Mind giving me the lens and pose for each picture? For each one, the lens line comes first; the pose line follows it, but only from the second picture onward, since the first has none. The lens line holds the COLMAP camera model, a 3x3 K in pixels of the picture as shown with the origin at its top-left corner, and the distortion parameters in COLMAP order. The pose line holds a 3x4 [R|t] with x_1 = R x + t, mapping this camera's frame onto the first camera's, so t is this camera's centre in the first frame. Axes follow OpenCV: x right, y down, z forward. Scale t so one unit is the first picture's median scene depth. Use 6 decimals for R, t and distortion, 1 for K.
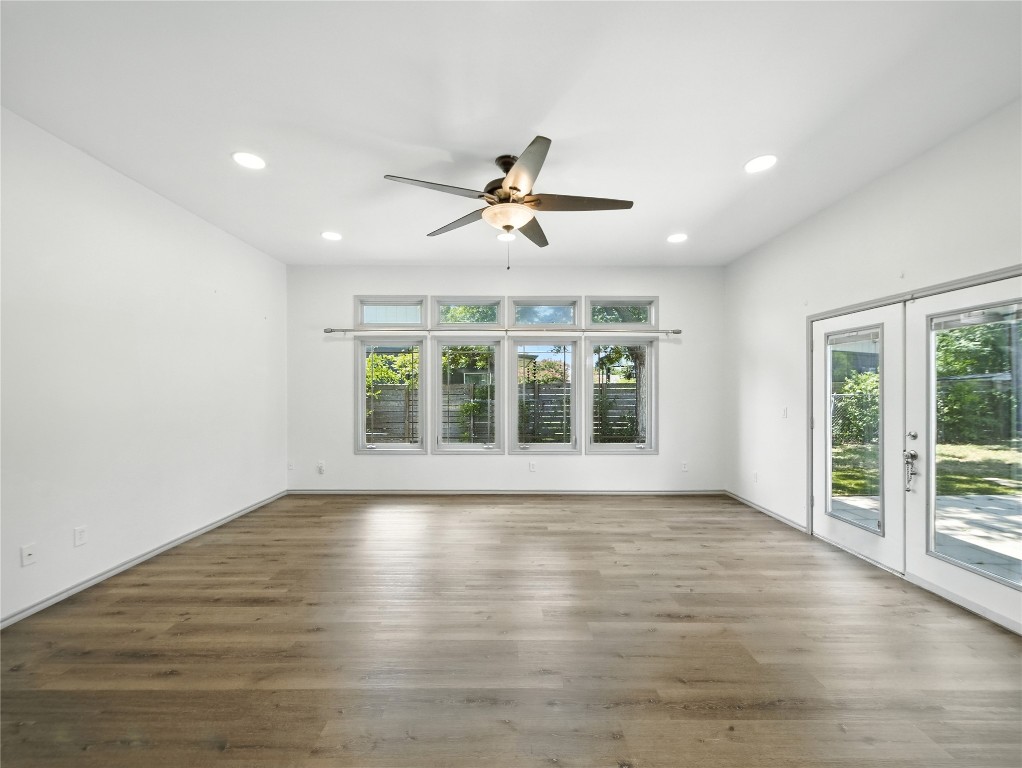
lens RADIAL K [[403.7, 0, 508.7], [0, 403.7, 391.6], [0, 0, 1]] dist [0.001951, -0.000261]
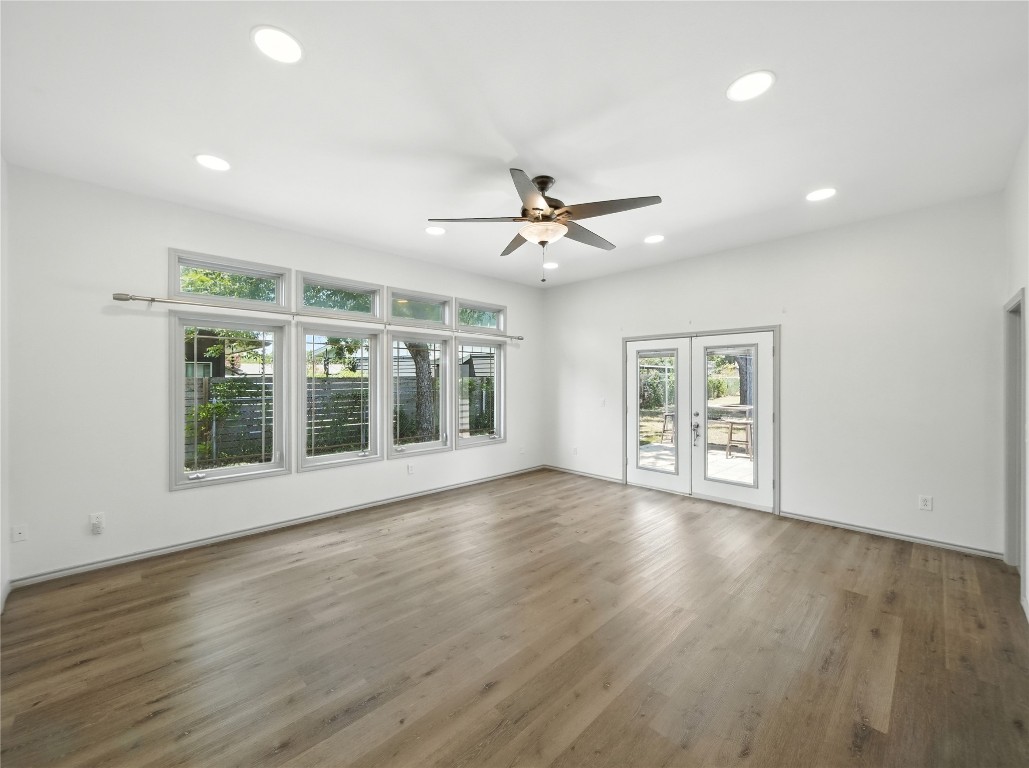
lens RADIAL K [[406.5, 0, 503.7], [0, 406.5, 382.1], [0, 0, 1]] dist [0.001951, -0.000261]
pose [[0.729860, -0.005306, 0.683576, -0.560359], [0.004067, 0.999986, 0.003419, -0.027516], [-0.683584, 0.000285, 0.729871, 0.193875]]
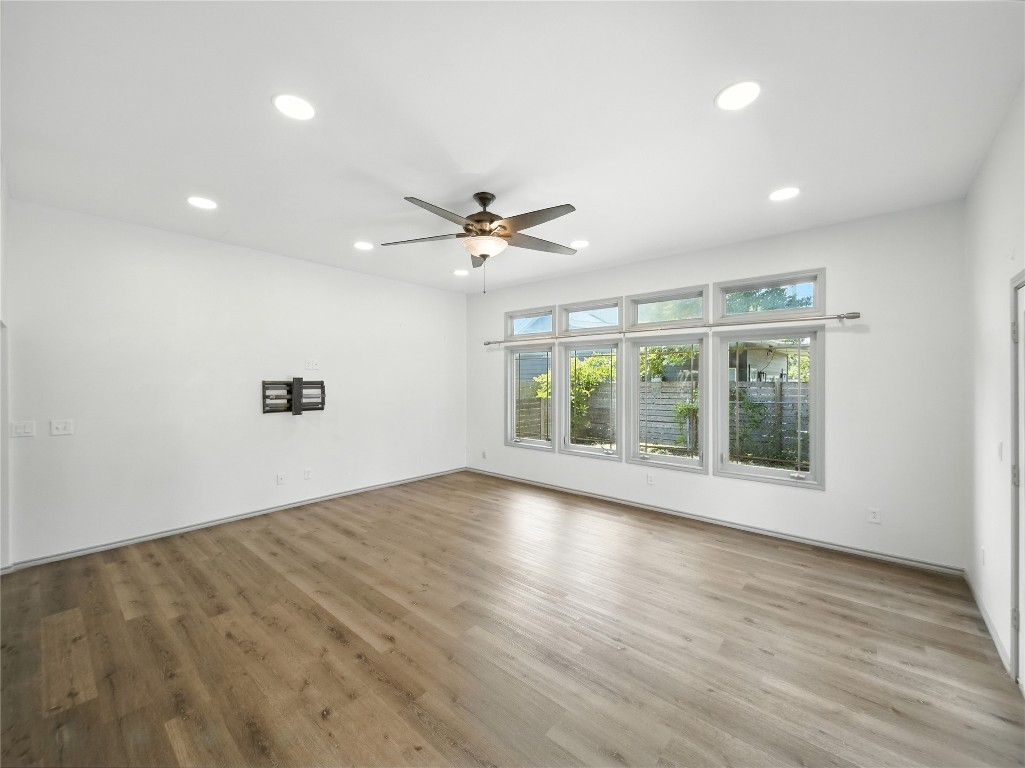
lens RADIAL K [[404.9, 0, 519.4], [0, 404.9, 384.8], [0, 0, 1]] dist [0.001951, -0.000261]
pose [[0.764439, 0.009249, -0.644630, 0.542062], [-0.007057, 0.999957, 0.005979, -0.039620], [0.644658, -0.000021, 0.764471, 0.143752]]
